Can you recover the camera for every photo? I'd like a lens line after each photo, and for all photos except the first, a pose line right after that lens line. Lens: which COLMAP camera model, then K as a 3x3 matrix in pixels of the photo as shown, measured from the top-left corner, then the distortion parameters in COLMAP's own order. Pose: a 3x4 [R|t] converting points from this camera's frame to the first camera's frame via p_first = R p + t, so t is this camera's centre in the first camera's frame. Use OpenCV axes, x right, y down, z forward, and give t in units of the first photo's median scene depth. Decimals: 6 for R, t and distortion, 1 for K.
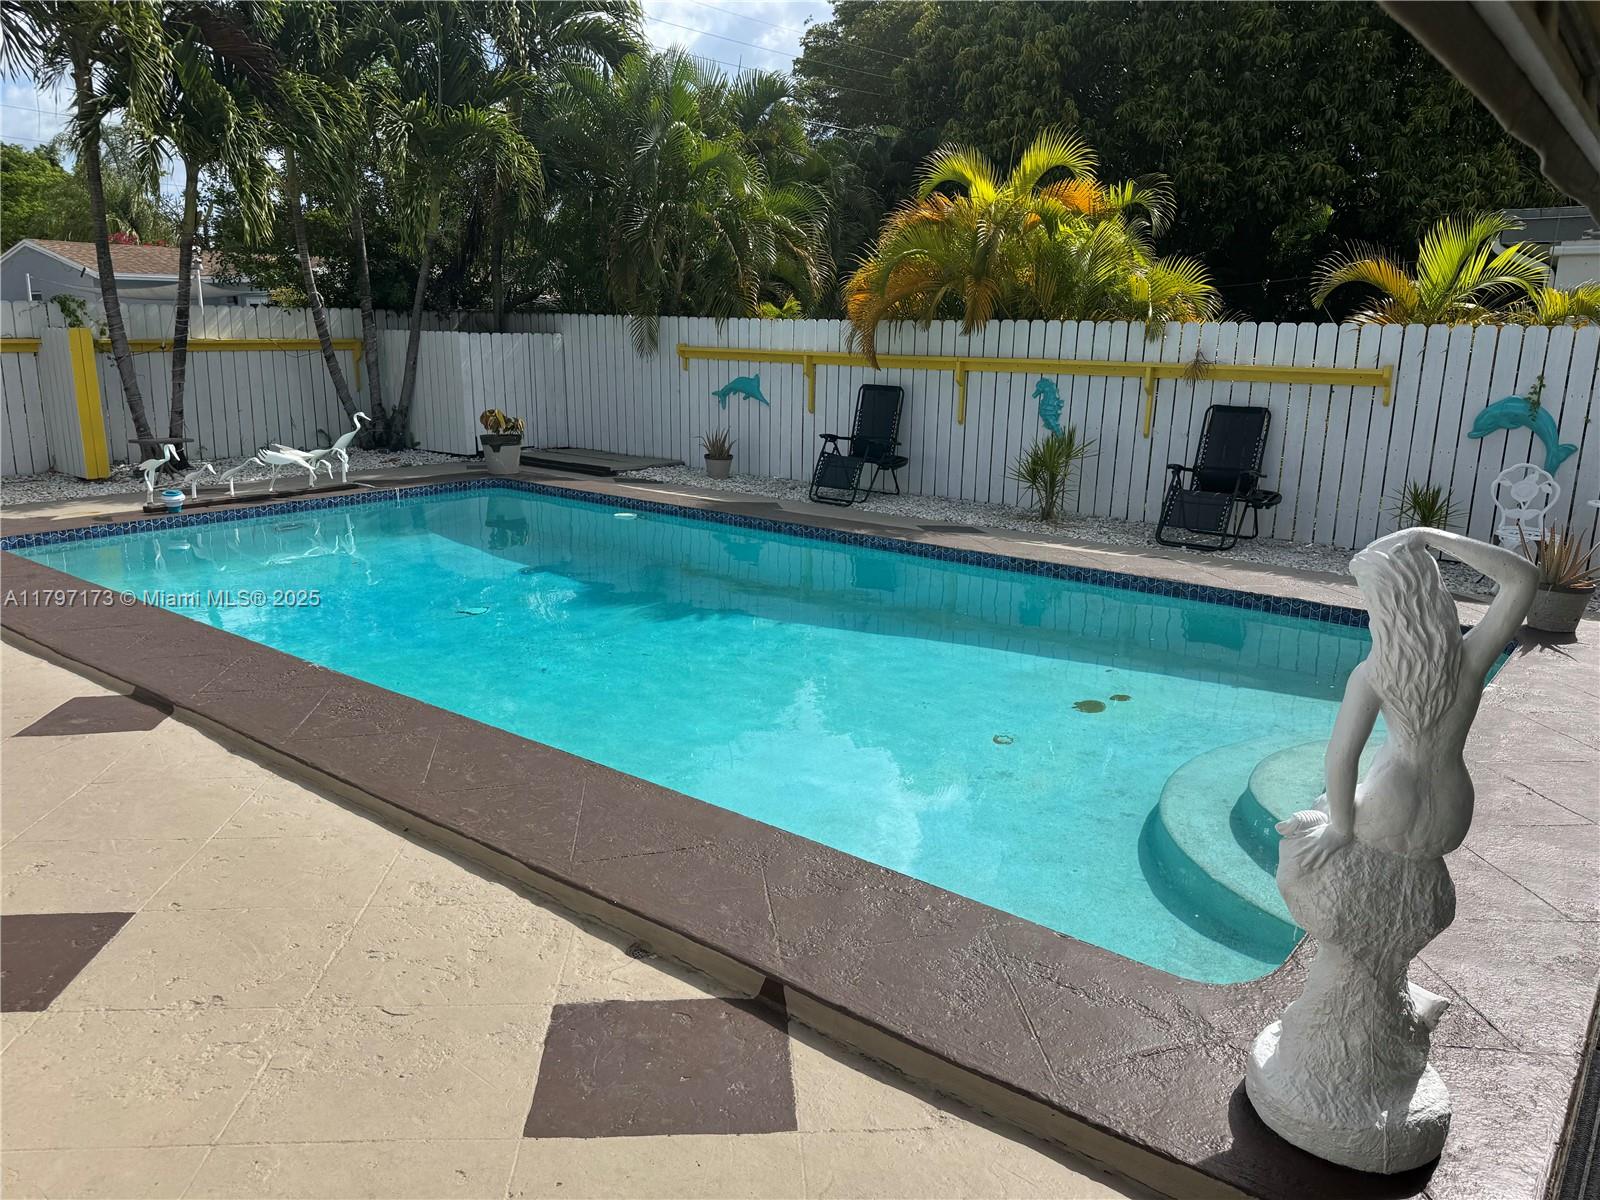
lens RADIAL K [[1127.8, 0, 805.9], [0, 1127.8, 599.2], [0, 0, 1]] dist [0.054883, -0.078453]
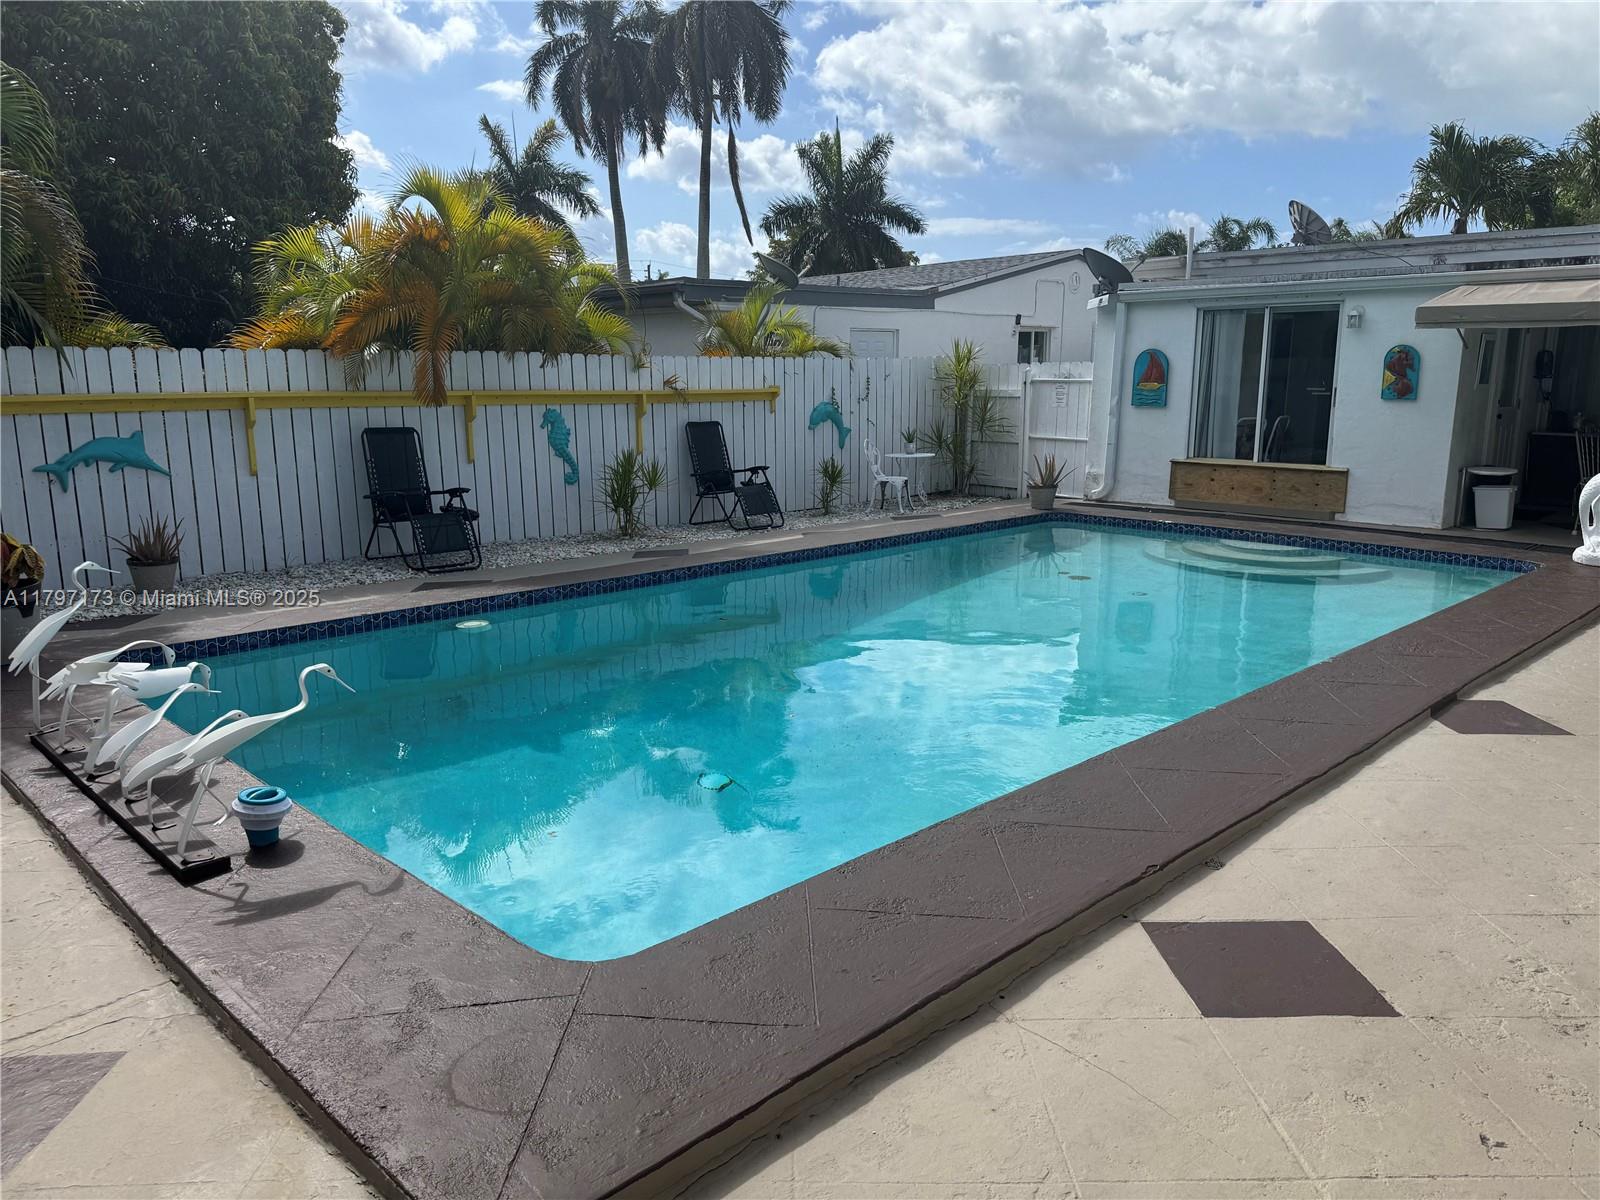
lens RADIAL K [[1127.8, 0, 784.0], [0, 1127.8, 607.6], [0, 0, 1]] dist [0.054883, -0.078453]
pose [[0.138490, -0.220415, 0.965525, -0.832782], [0.232234, 0.954964, 0.184694, -0.172676], [-0.962750, 0.198649, 0.183441, 0.679129]]
